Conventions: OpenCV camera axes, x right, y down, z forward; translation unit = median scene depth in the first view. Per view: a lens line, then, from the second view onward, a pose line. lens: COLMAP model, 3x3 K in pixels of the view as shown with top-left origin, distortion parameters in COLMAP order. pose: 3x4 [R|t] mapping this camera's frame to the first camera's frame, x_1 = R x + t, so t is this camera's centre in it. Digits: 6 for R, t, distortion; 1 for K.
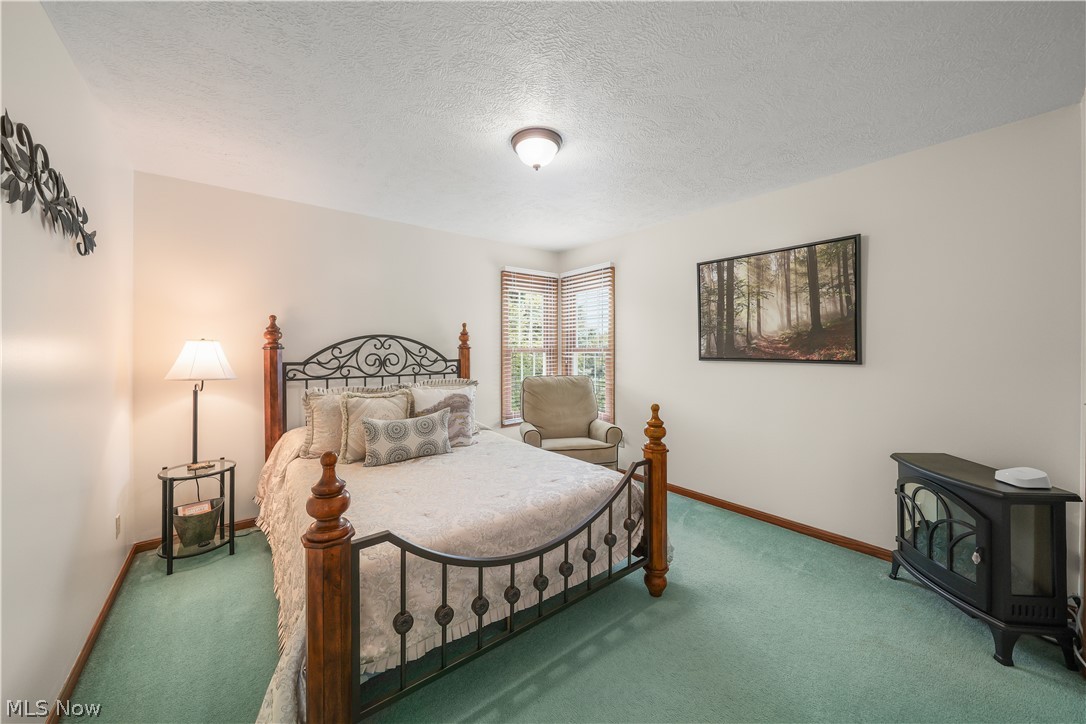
lens RADIAL K [[385.7, 0, 533.0], [0, 385.7, 347.6], [0, 0, 1]] dist [-0.002103, -0.000187]
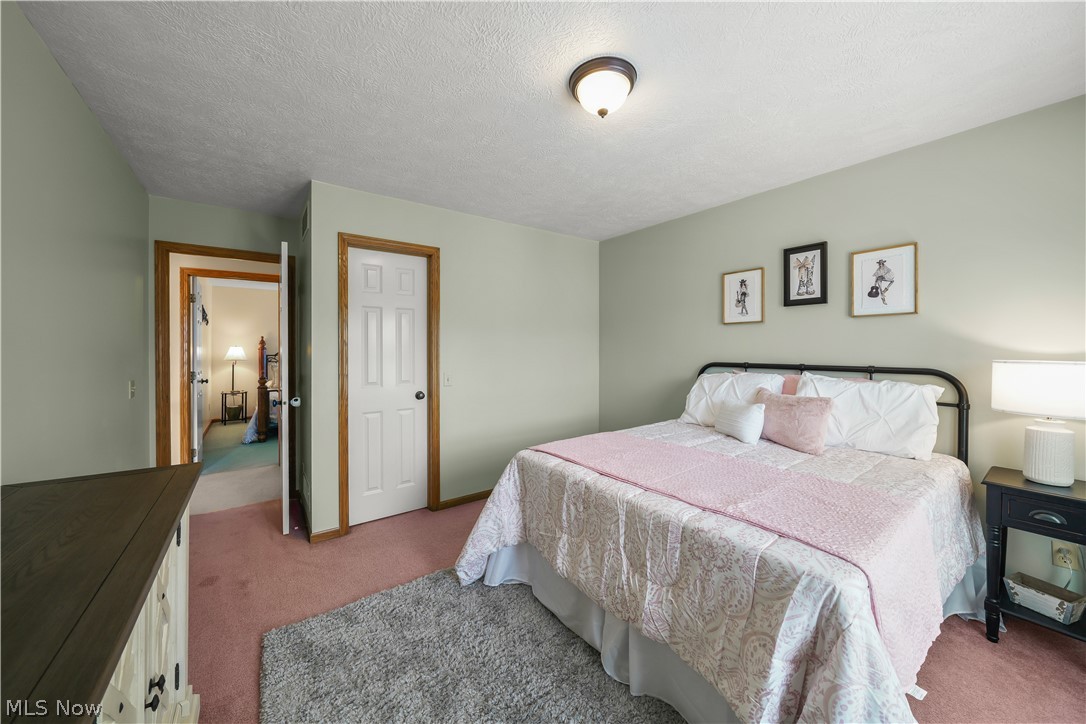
lens RADIAL K [[385.7, 0, 533.0], [0, 385.7, 347.6], [0, 0, 1]] dist [-0.002103, -0.000187]
pose [[0.999138, -0.001934, -0.041465, 1.409766], [0.001713, 0.999984, -0.005361, 0.008651], [0.041475, 0.005285, 0.999126, -1.700266]]
